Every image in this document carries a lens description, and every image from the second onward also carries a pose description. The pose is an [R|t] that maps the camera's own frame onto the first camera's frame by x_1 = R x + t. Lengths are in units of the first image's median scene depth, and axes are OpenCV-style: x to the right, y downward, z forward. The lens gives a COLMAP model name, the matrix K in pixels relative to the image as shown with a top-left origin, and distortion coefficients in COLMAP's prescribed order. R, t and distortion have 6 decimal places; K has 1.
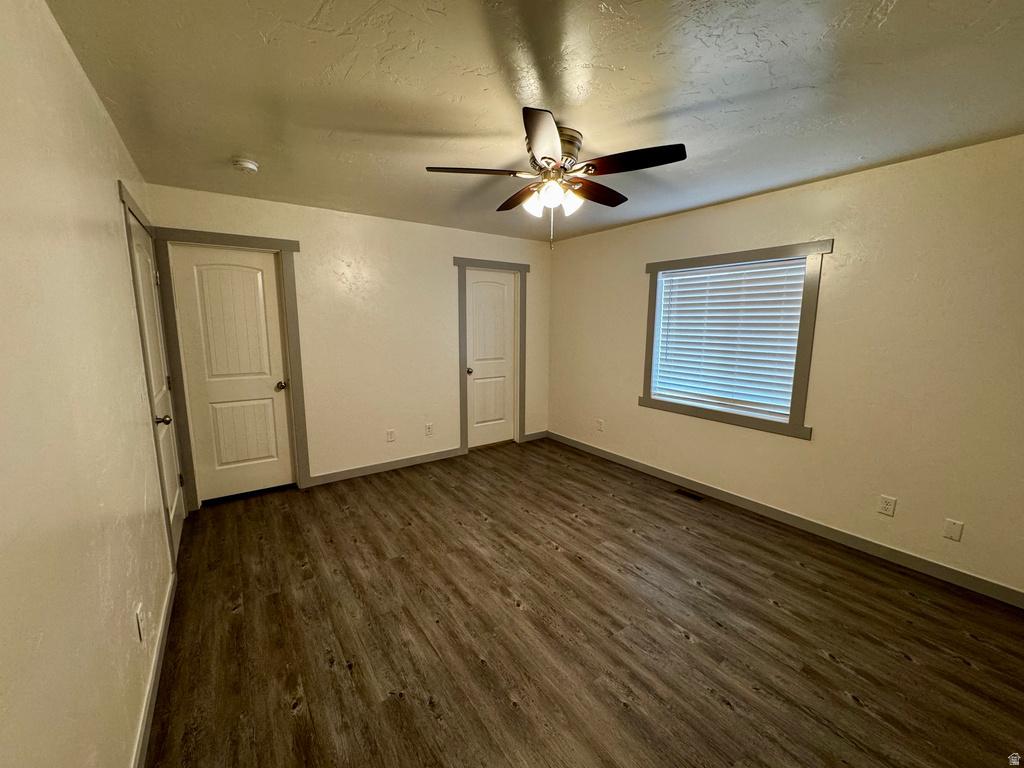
lens RADIAL K [[407.2, 0, 513.0], [0, 407.2, 384.4], [0, 0, 1]] dist [-0.003547, -0.000056]
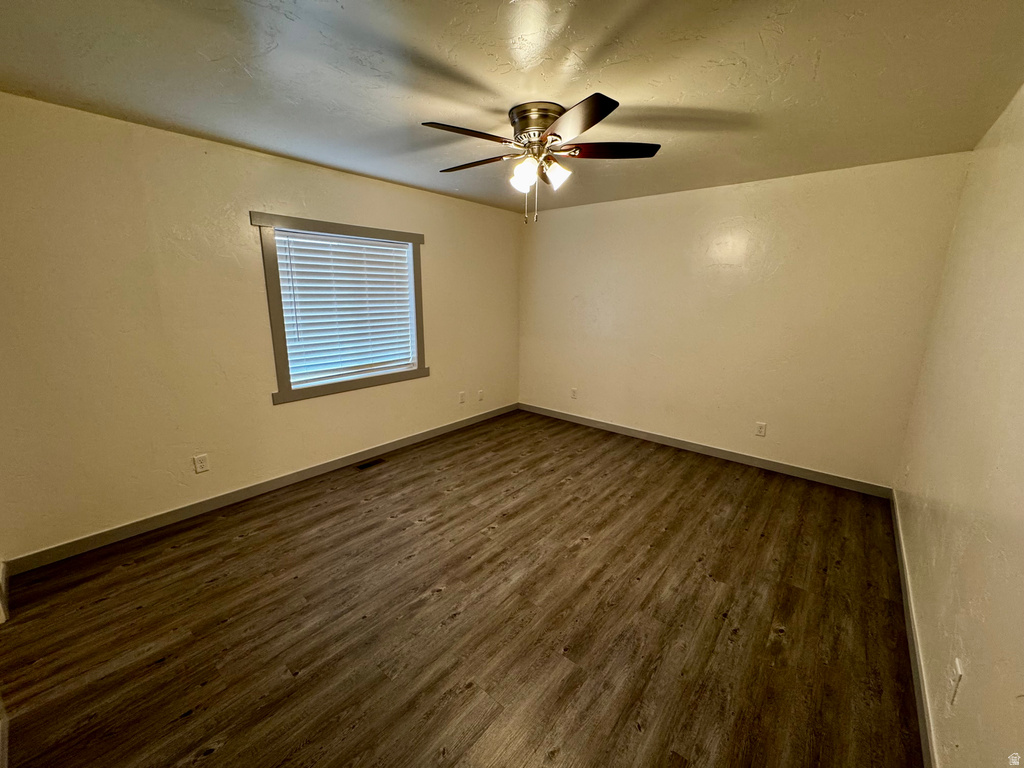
lens RADIAL K [[407.2, 0, 513.0], [0, 407.2, 384.4], [0, 0, 1]] dist [-0.003547, -0.000056]
pose [[-0.253663, -0.223465, 0.941126, -0.832374], [0.137652, 0.954707, 0.263791, -0.202971], [-0.957448, 0.196462, -0.211413, 1.196983]]
